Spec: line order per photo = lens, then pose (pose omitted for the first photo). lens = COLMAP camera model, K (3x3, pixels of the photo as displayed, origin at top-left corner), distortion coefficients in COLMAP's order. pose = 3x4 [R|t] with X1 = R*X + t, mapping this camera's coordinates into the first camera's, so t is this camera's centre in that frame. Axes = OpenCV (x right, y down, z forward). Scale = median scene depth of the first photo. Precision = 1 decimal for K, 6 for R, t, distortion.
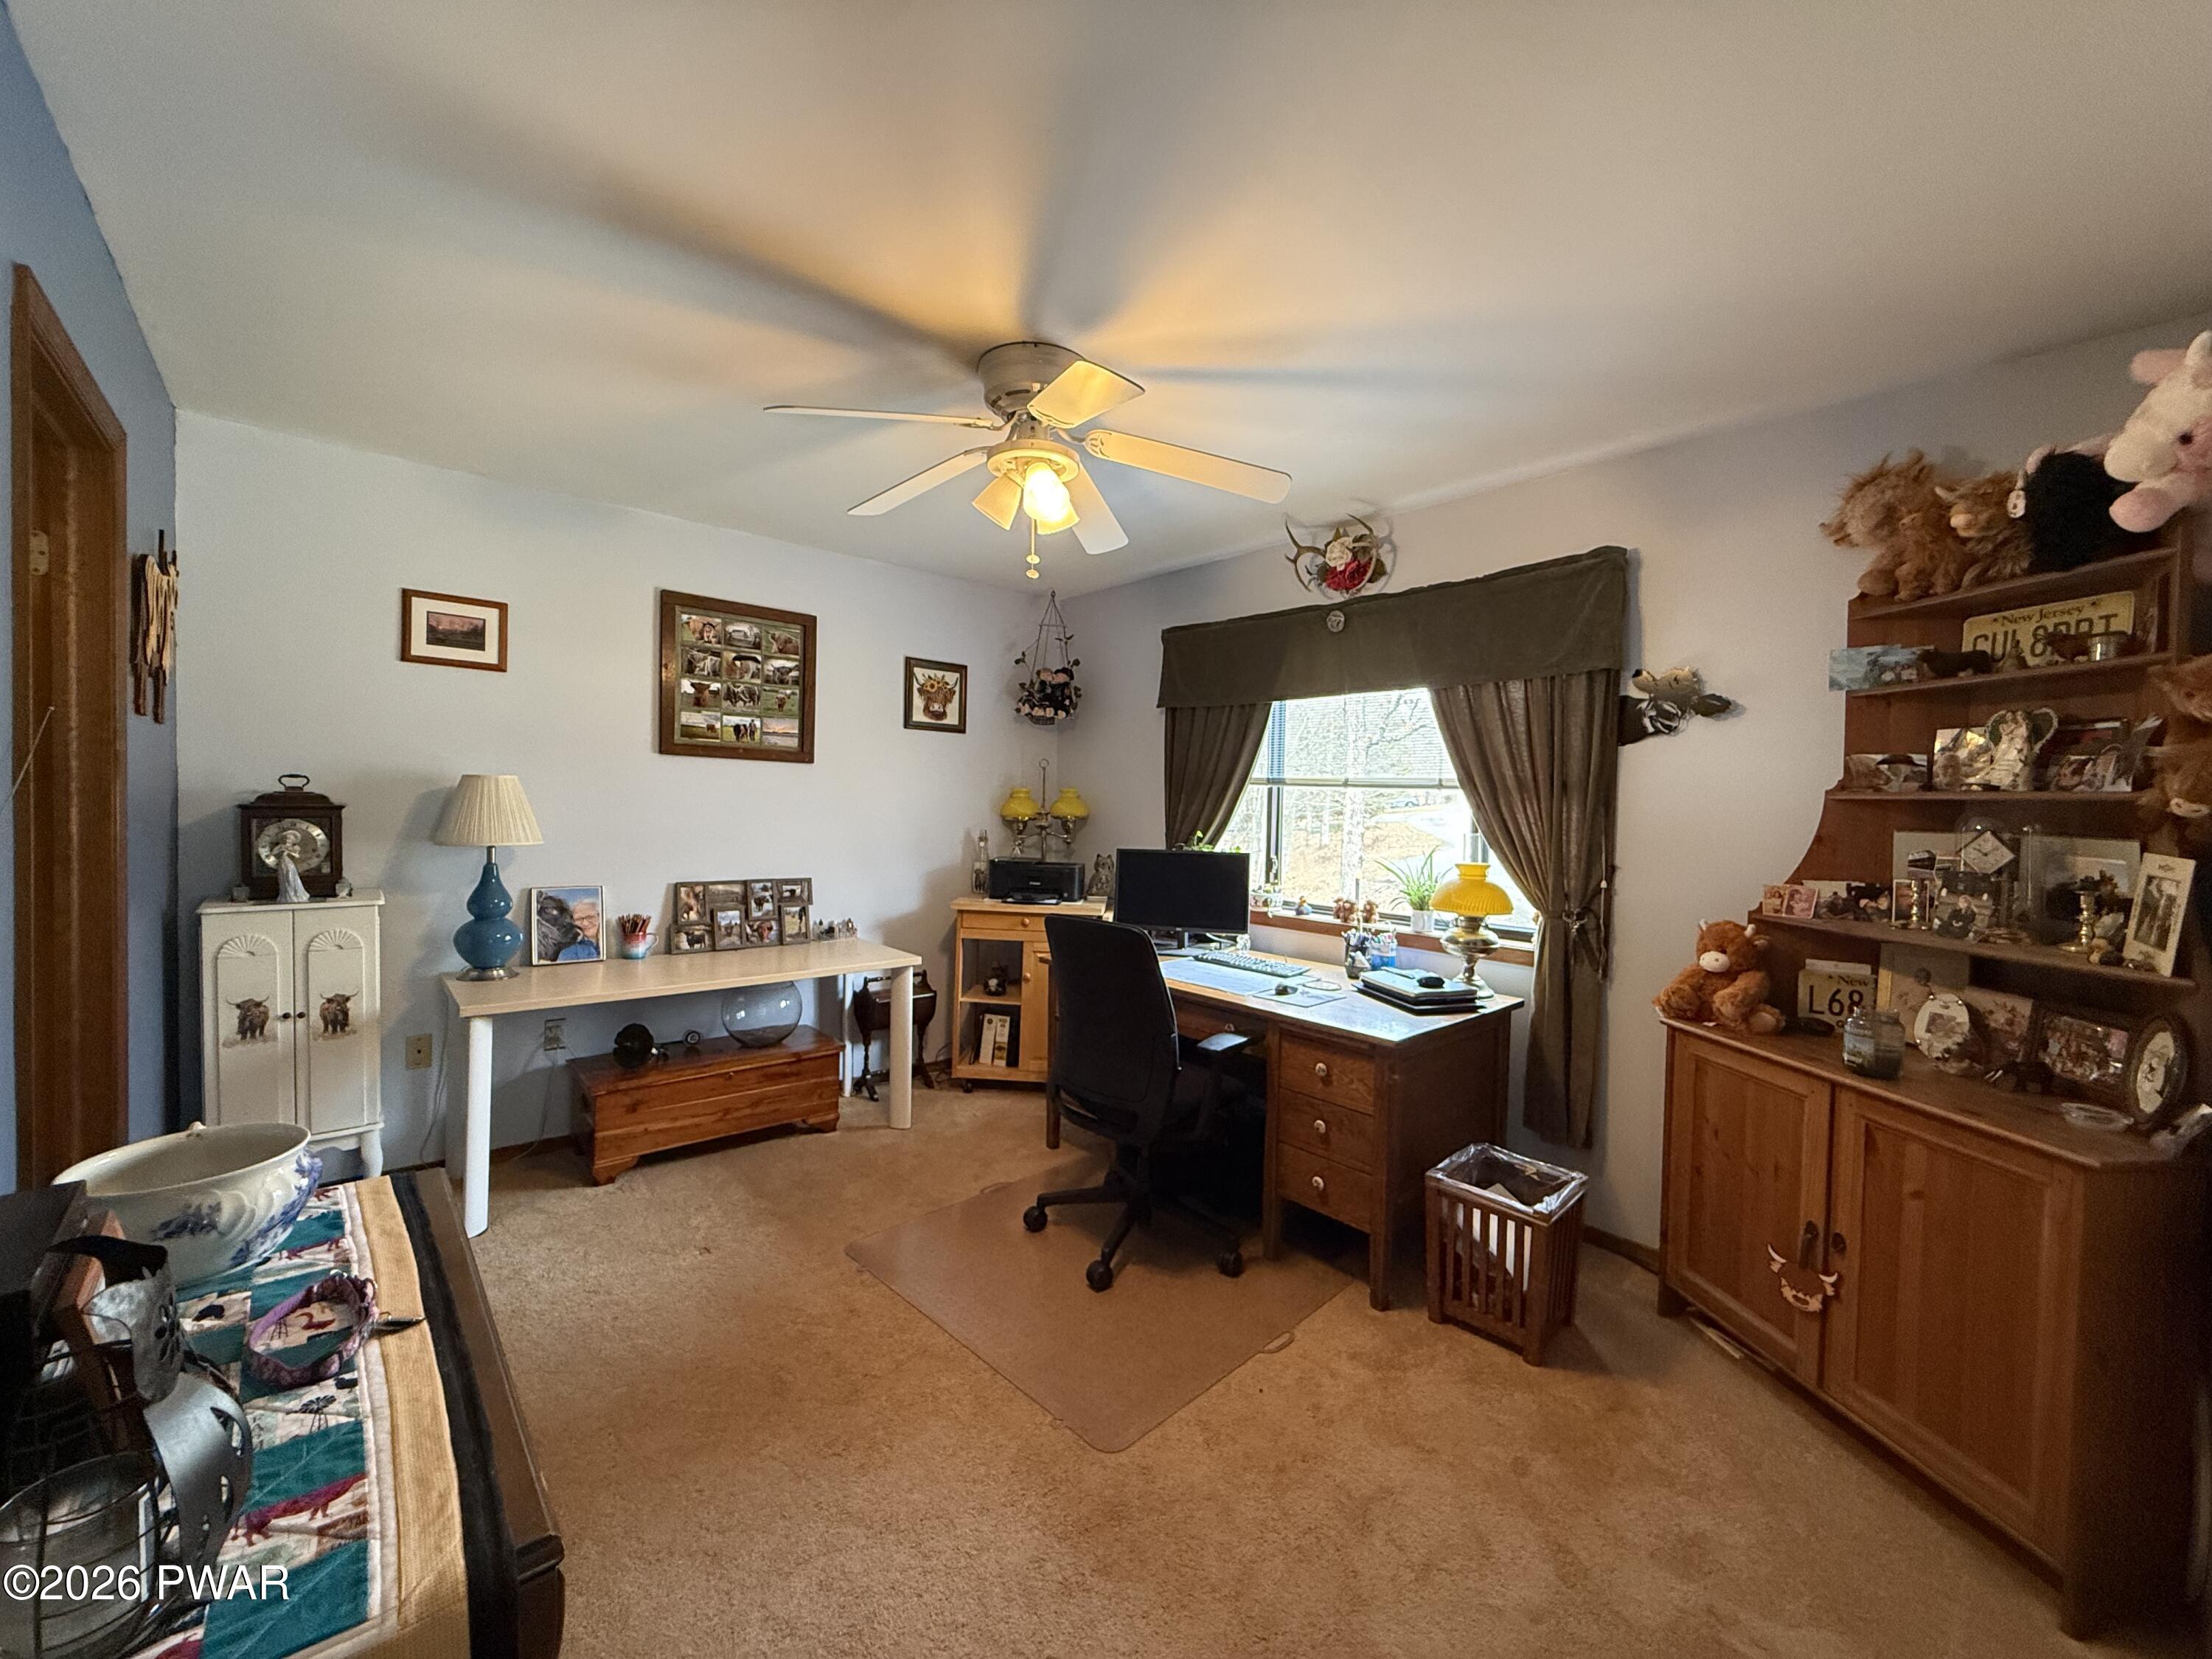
lens RADIAL K [[879.0, 0, 1102.4], [0, 879.0, 826.8], [0, 0, 1]] dist [-0.001009, 0.000191]
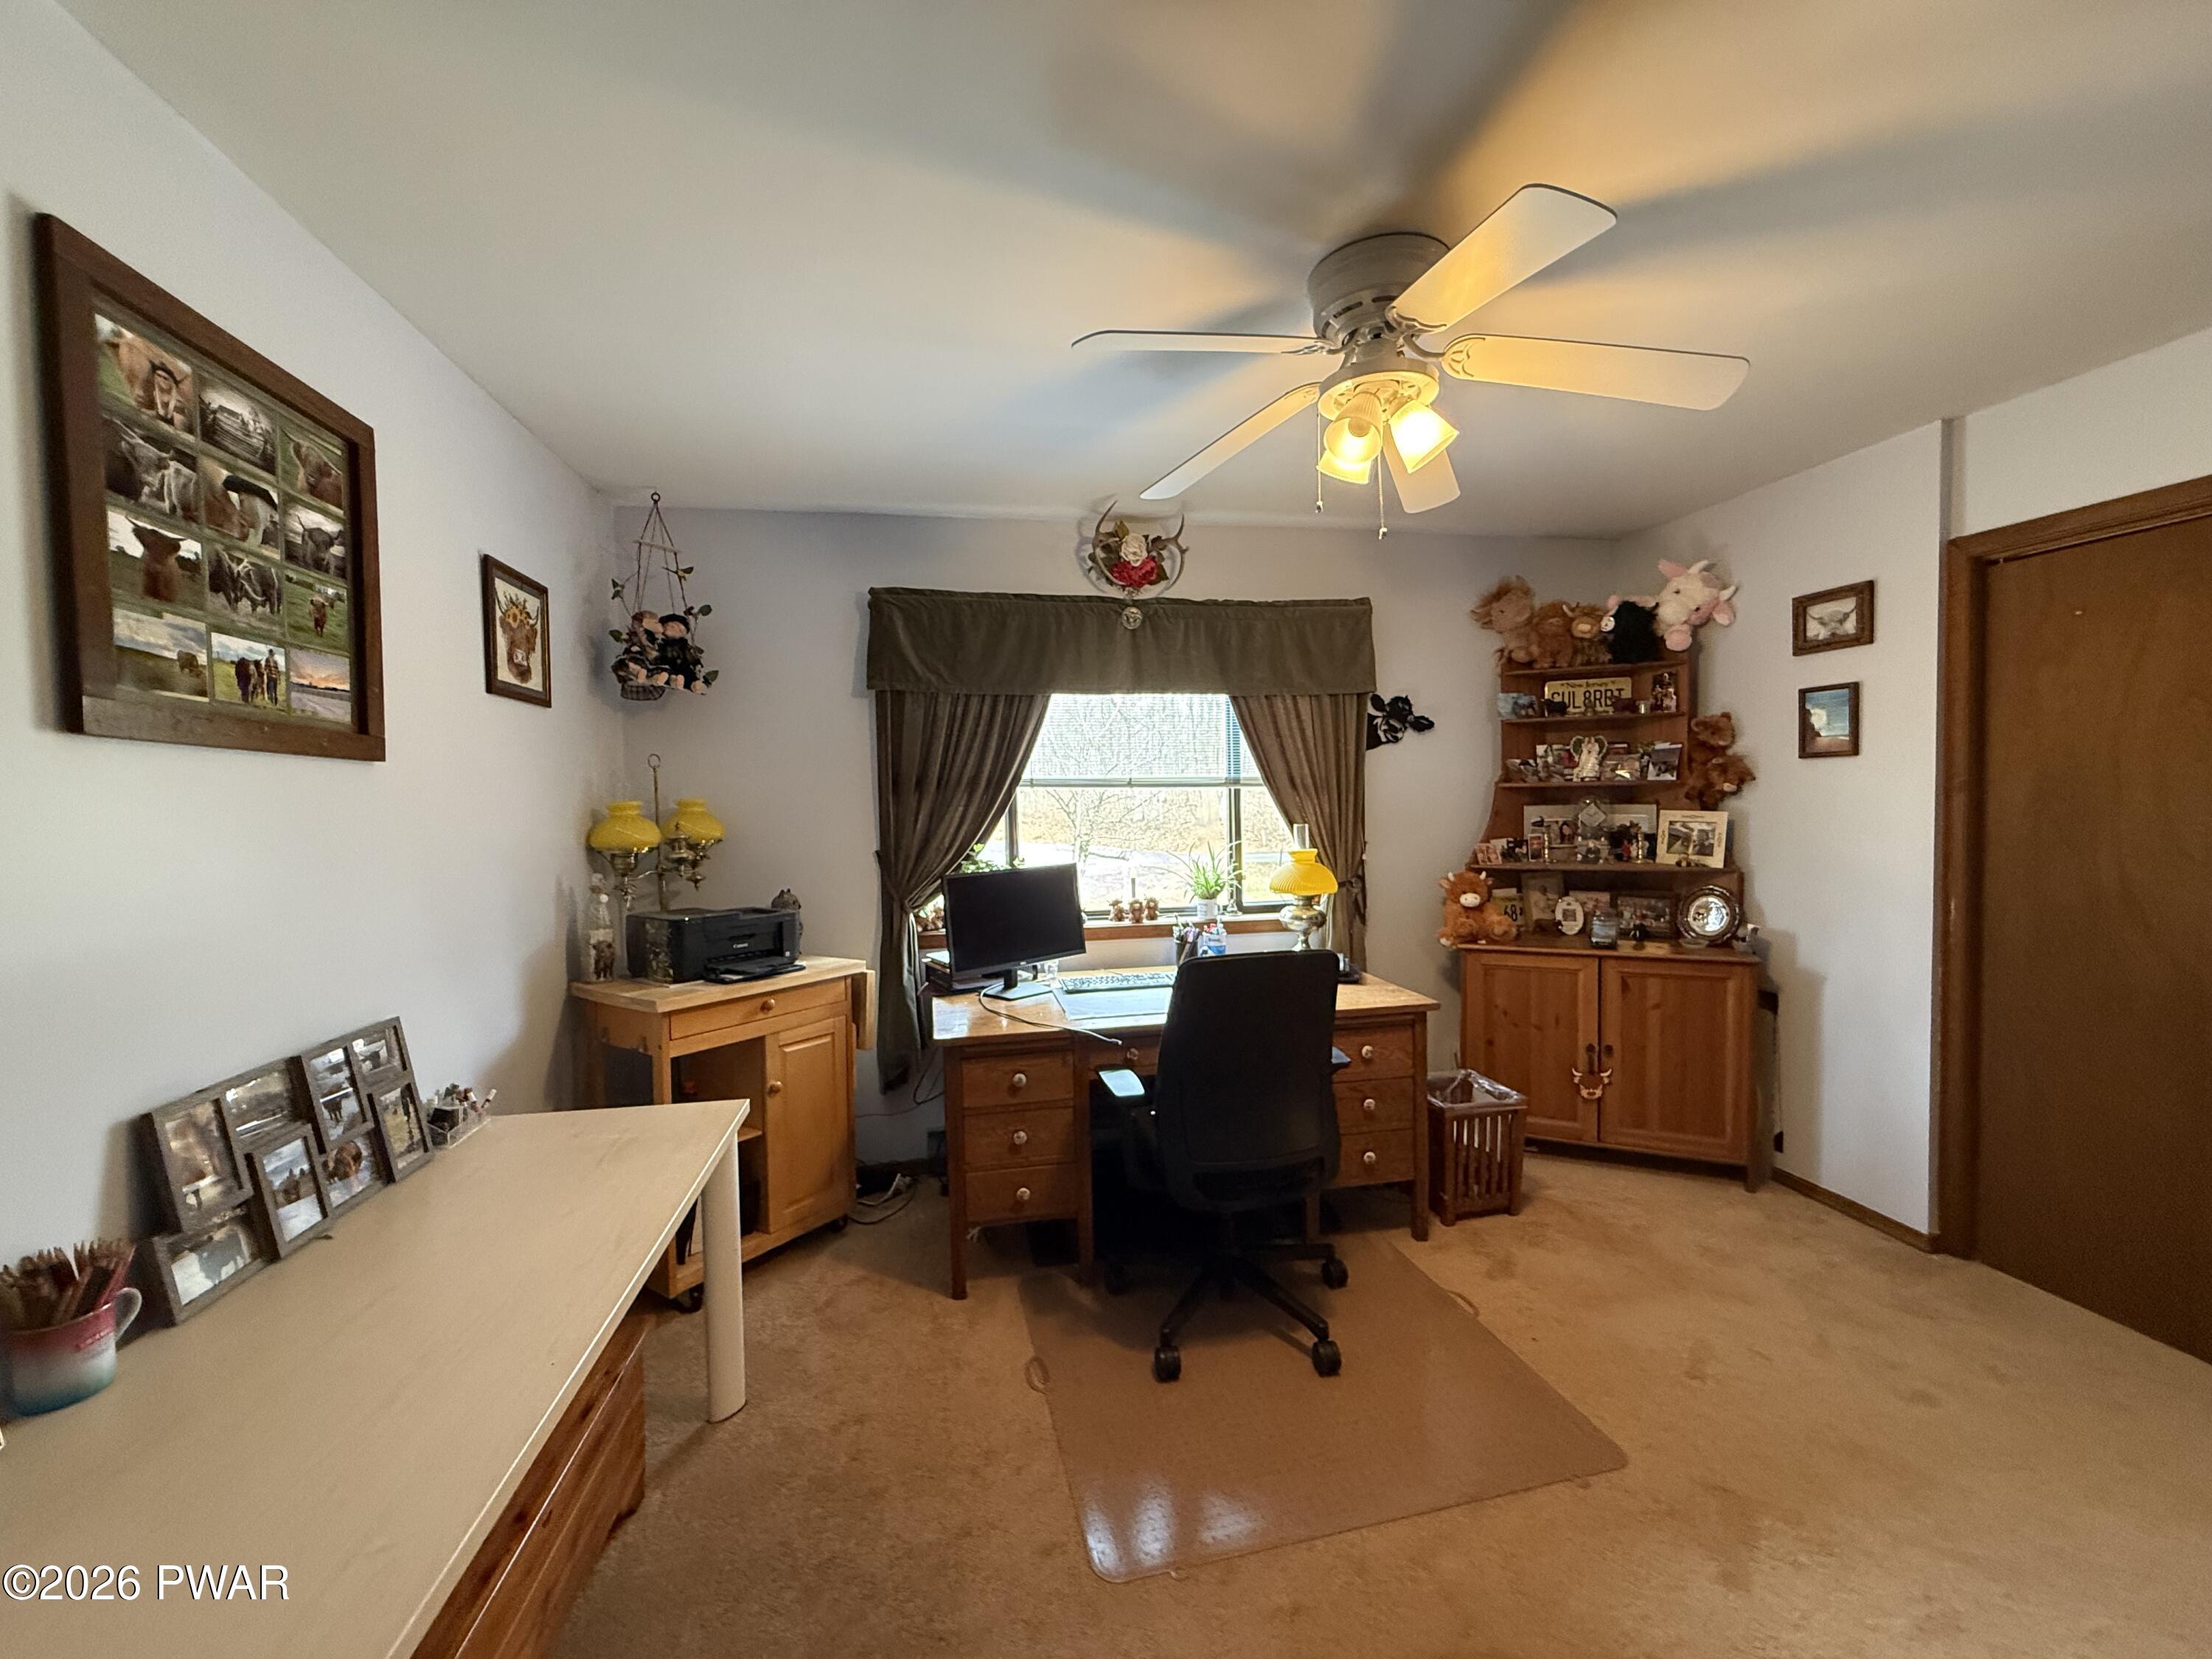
lens RADIAL K [[879.0, 0, 1097.0], [0, 879.0, 826.5], [0, 0, 1]] dist [-0.001009, 0.000191]
pose [[0.518585, -0.061105, 0.852840, -0.650033], [0.056363, 0.997717, 0.037213, -0.043650], [-0.853166, 0.028771, 0.520845, 0.572219]]
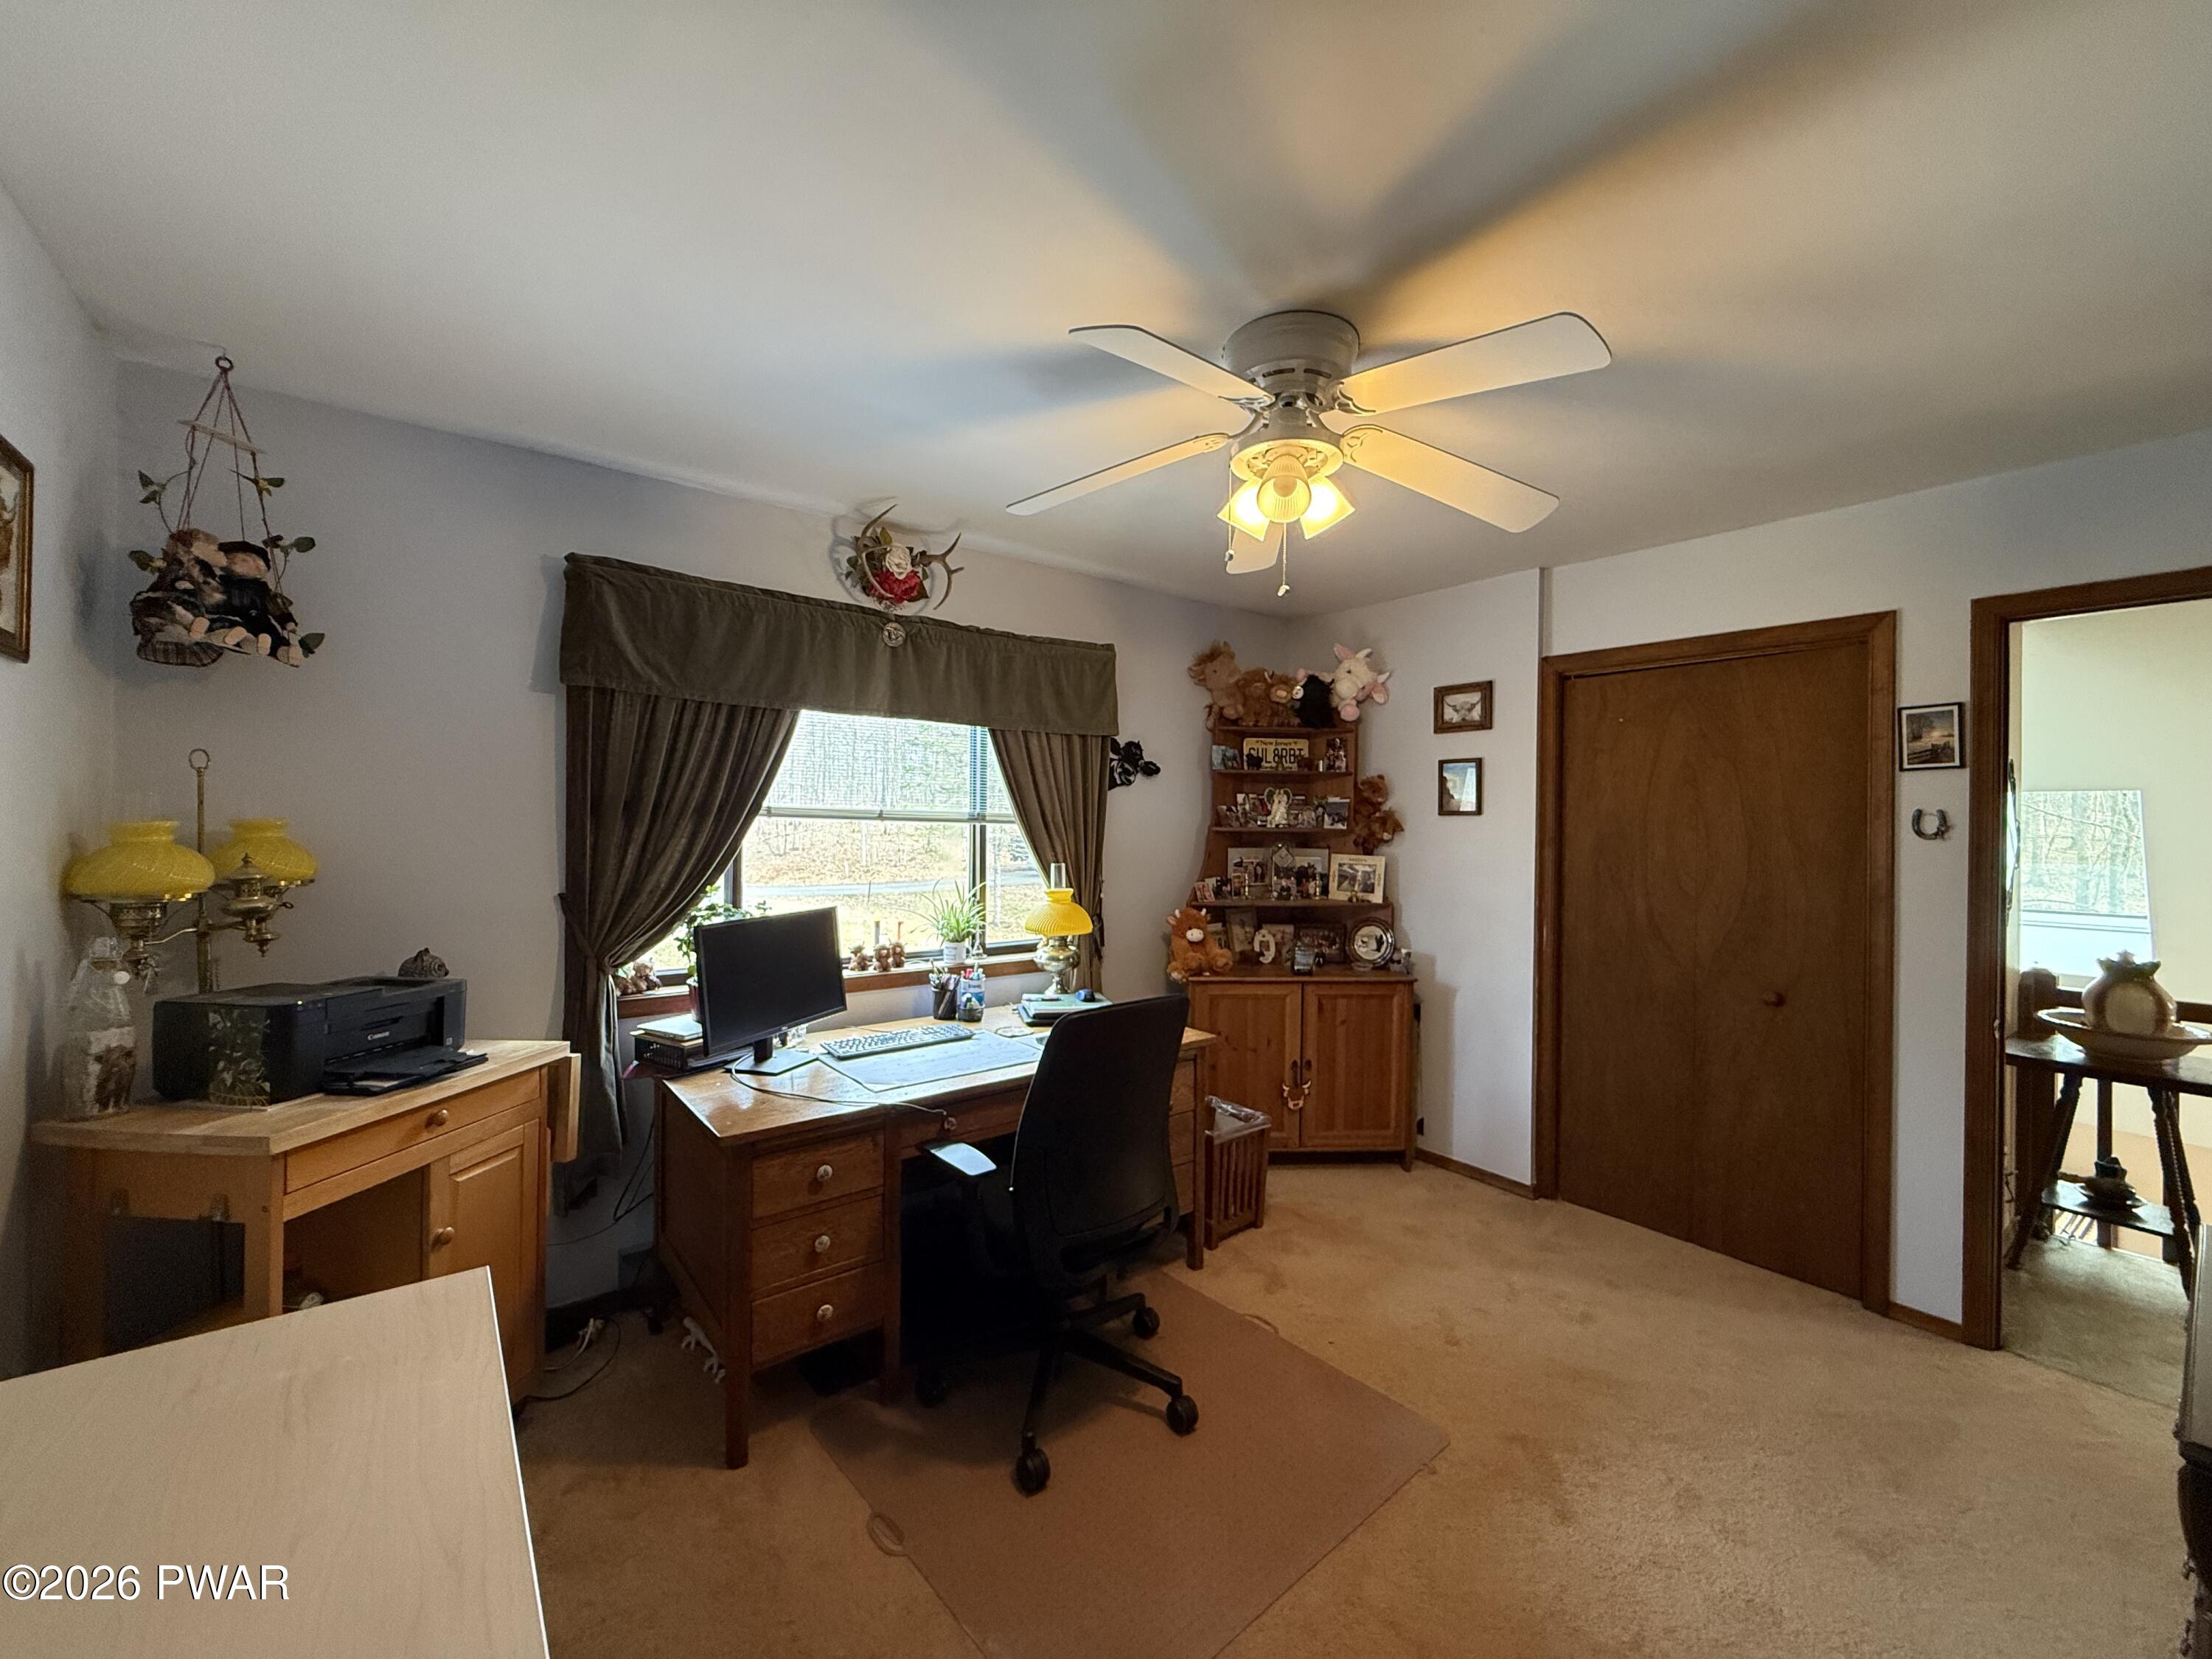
lens RADIAL K [[879.0, 0, 1098.3], [0, 879.0, 827.2], [0, 0, 1]] dist [-0.001009, 0.000191]
pose [[0.065481, -0.022954, 0.997590, -0.659707], [0.021038, 0.999545, 0.021618, -0.057970], [-0.997632, 0.019572, 0.065934, 0.797511]]
